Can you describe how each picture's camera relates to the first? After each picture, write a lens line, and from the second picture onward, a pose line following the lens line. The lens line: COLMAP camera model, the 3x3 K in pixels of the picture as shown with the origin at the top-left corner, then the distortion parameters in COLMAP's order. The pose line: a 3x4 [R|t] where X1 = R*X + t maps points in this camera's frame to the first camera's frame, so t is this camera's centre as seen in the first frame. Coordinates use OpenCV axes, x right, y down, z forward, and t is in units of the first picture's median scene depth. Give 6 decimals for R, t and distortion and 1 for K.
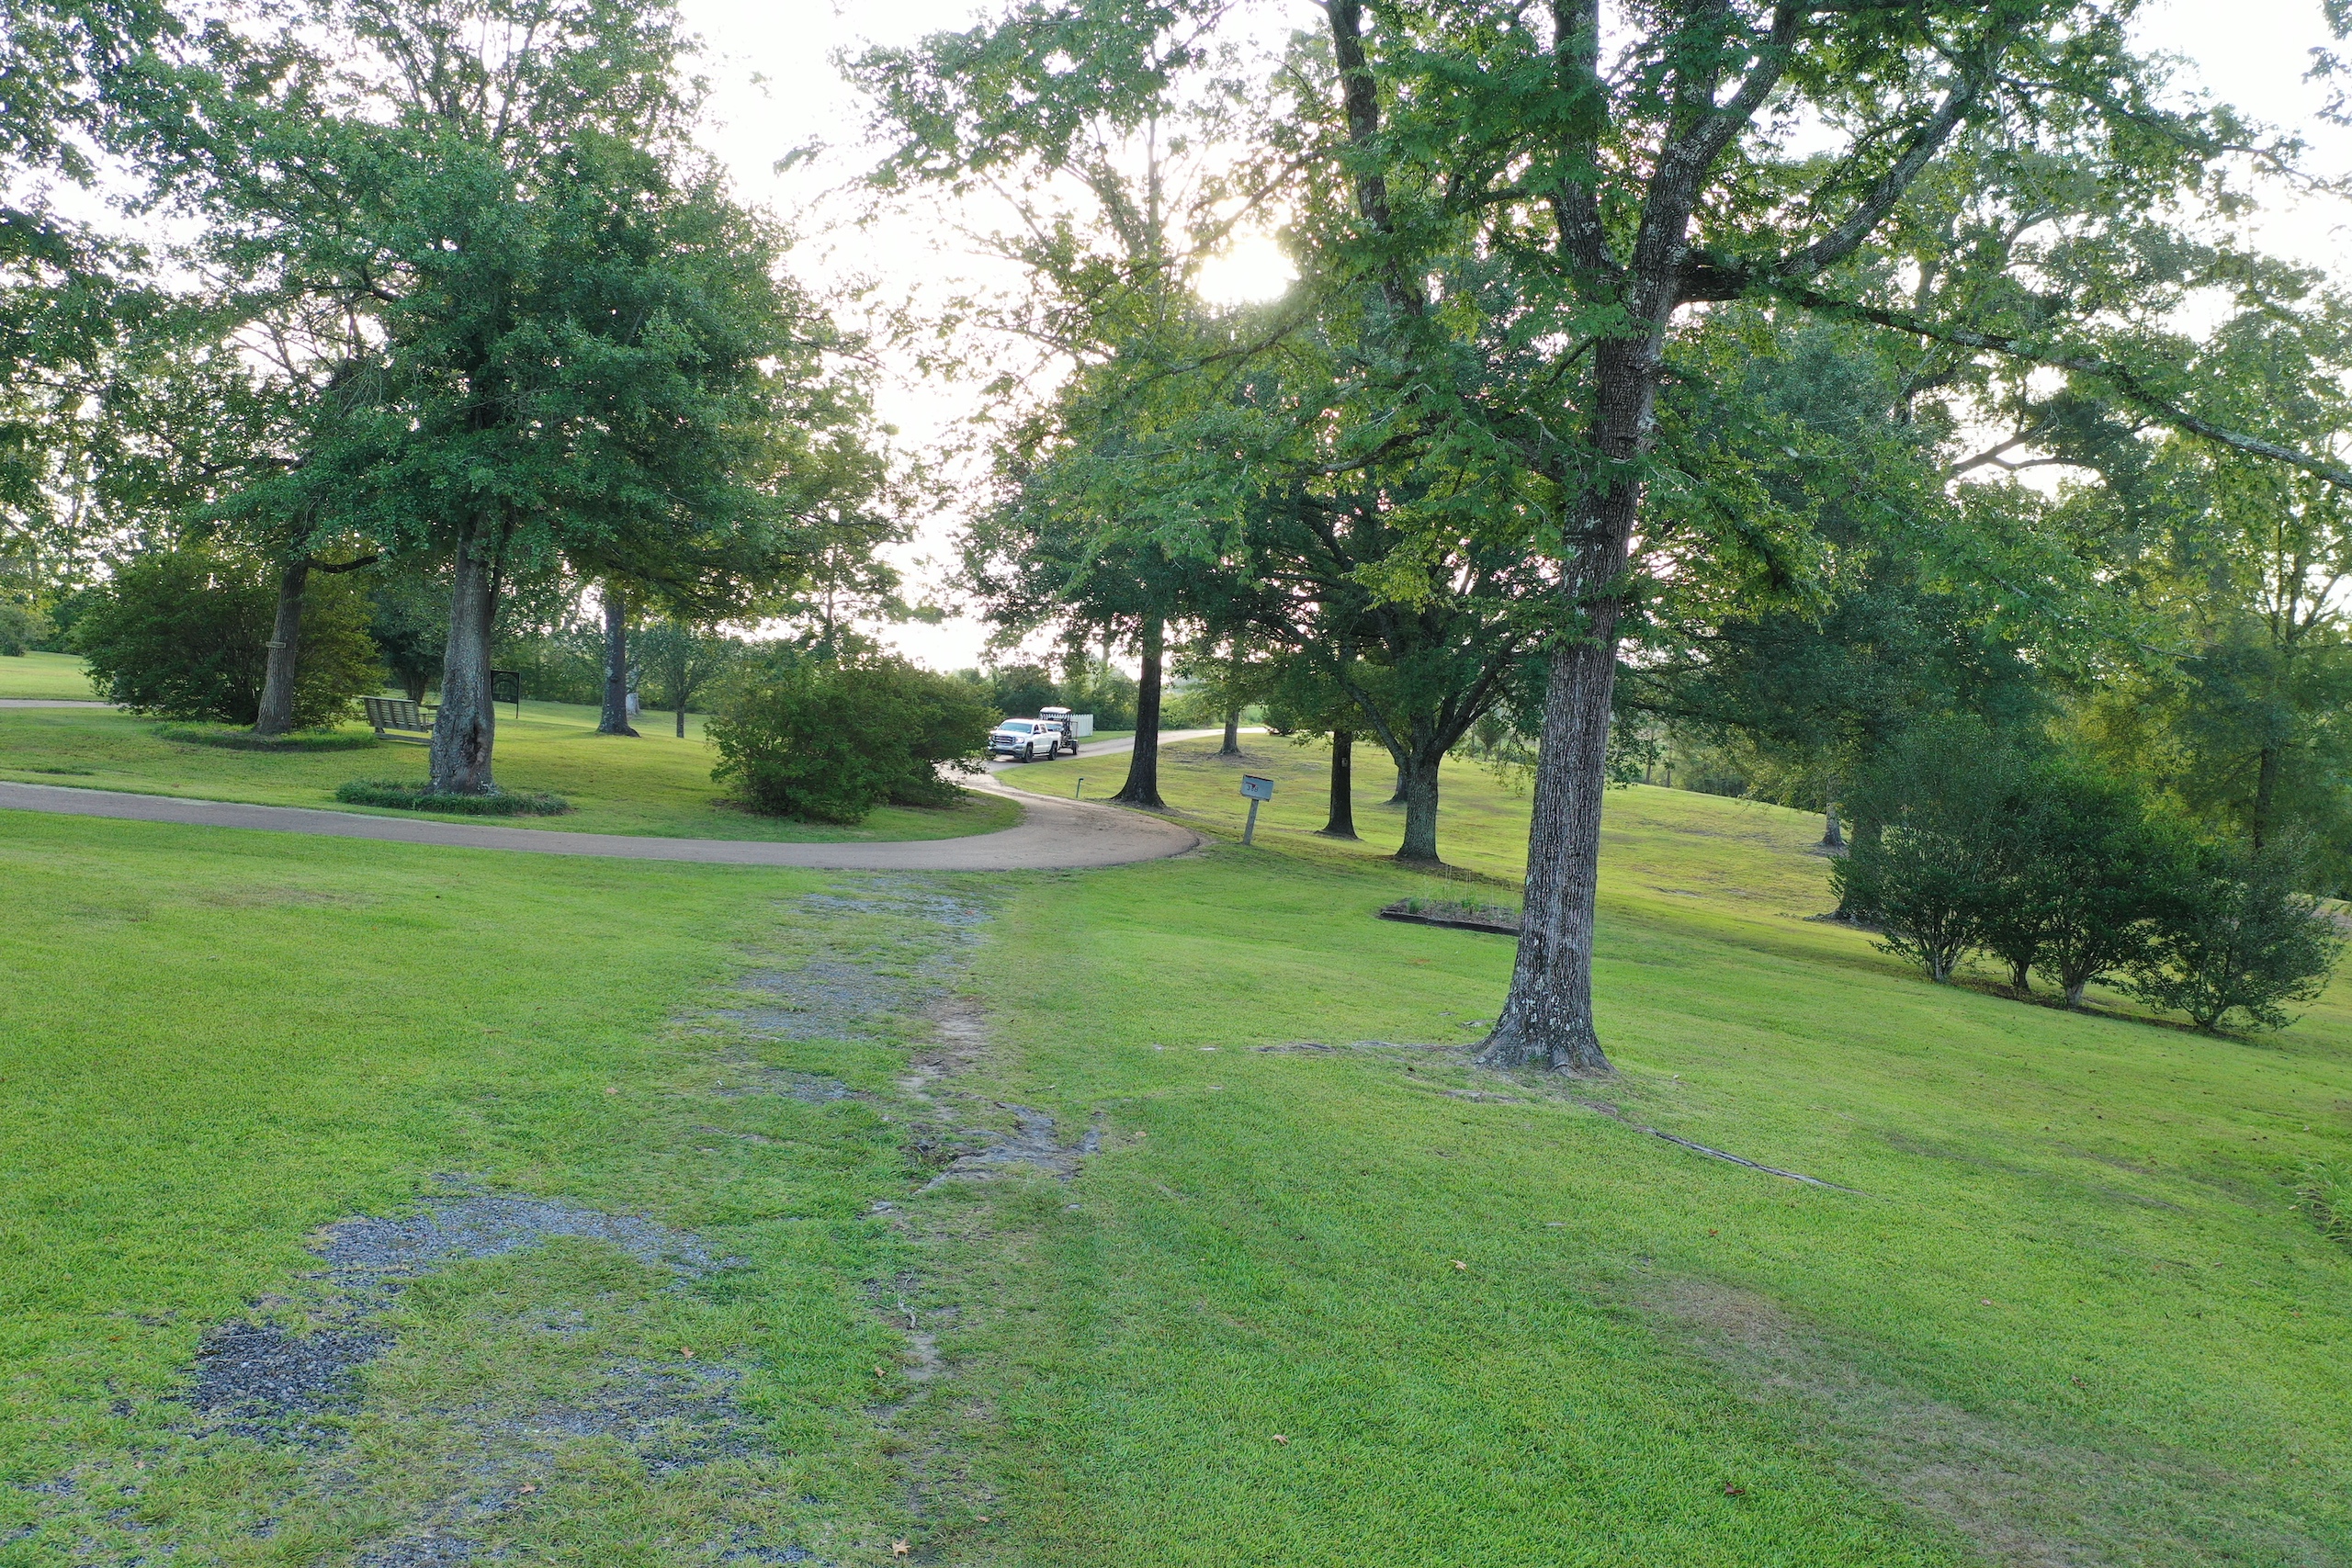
lens RADIAL K [[1898.6, 0, 1177.8], [0, 1898.6, 785.2], [0, 0, 1]] dist [0.012992, 0.006958]
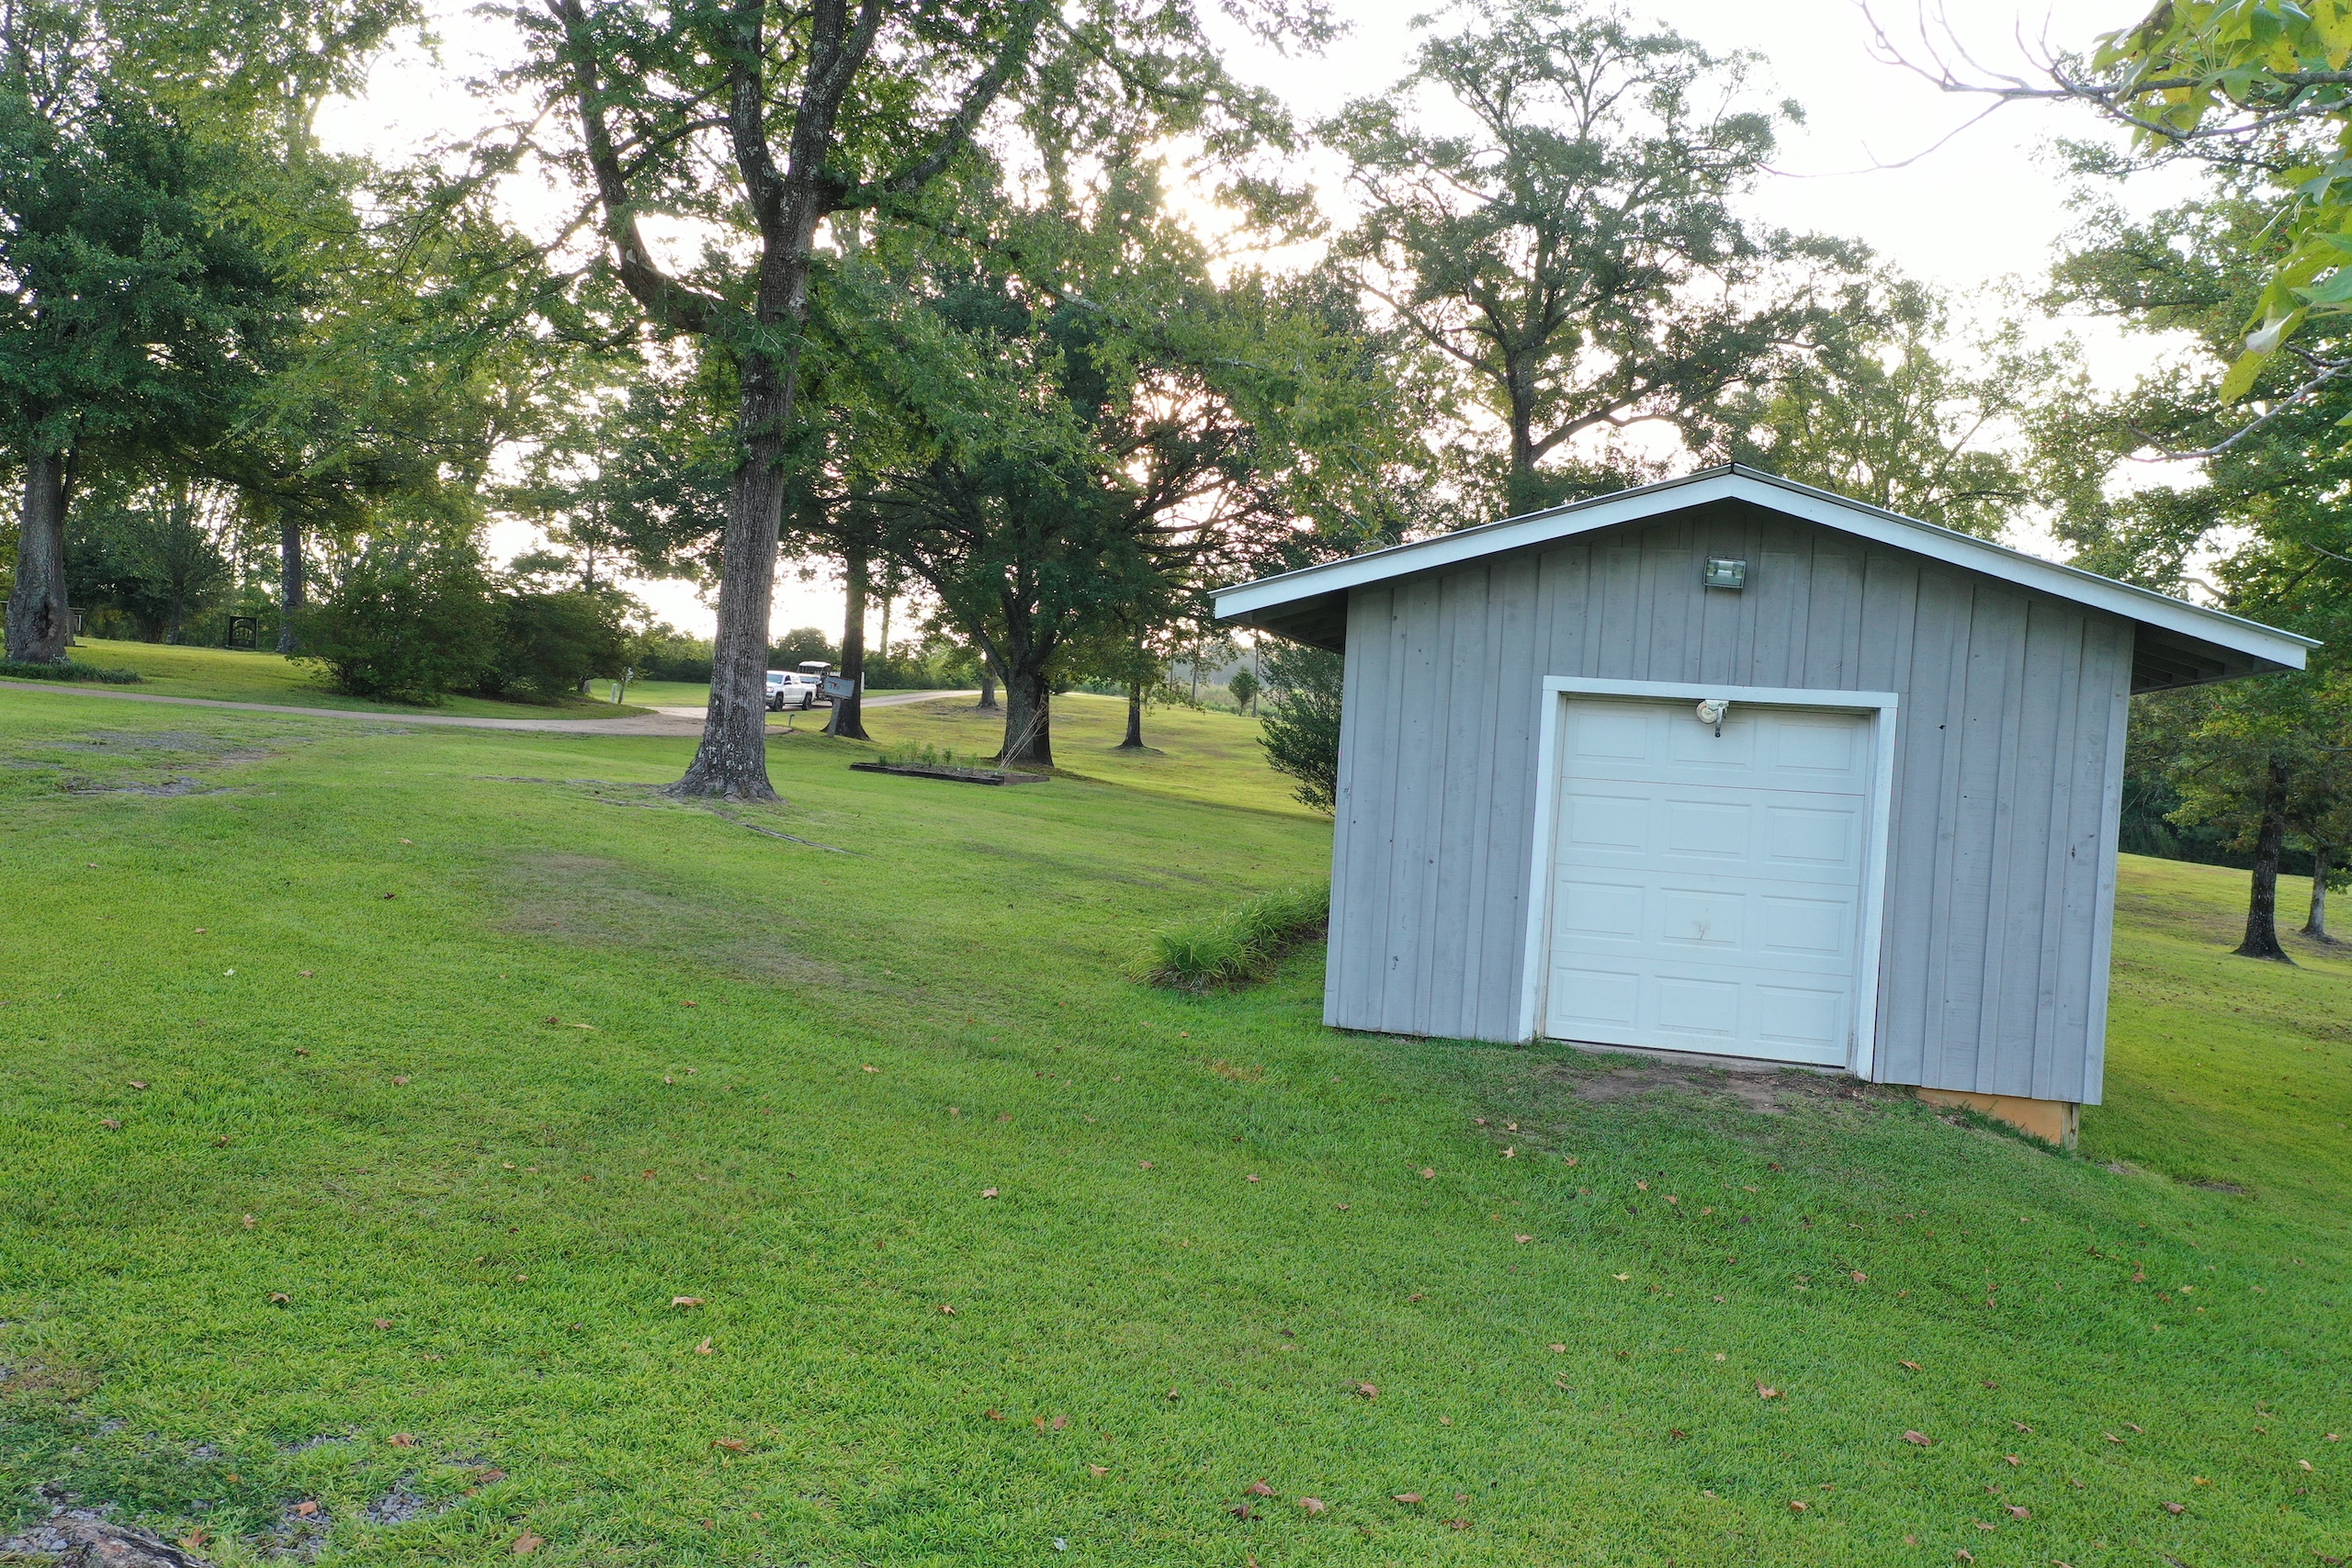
lens RADIAL K [[1898.6, 0, 1174.5], [0, 1898.6, 785.8], [0, 0, 1]] dist [0.012992, 0.006958]
pose [[0.997807, -0.003076, 0.066113, 0.267135], [0.002608, 0.999971, 0.007166, 0.084527], [-0.066133, -0.006978, 0.997786, -0.204040]]
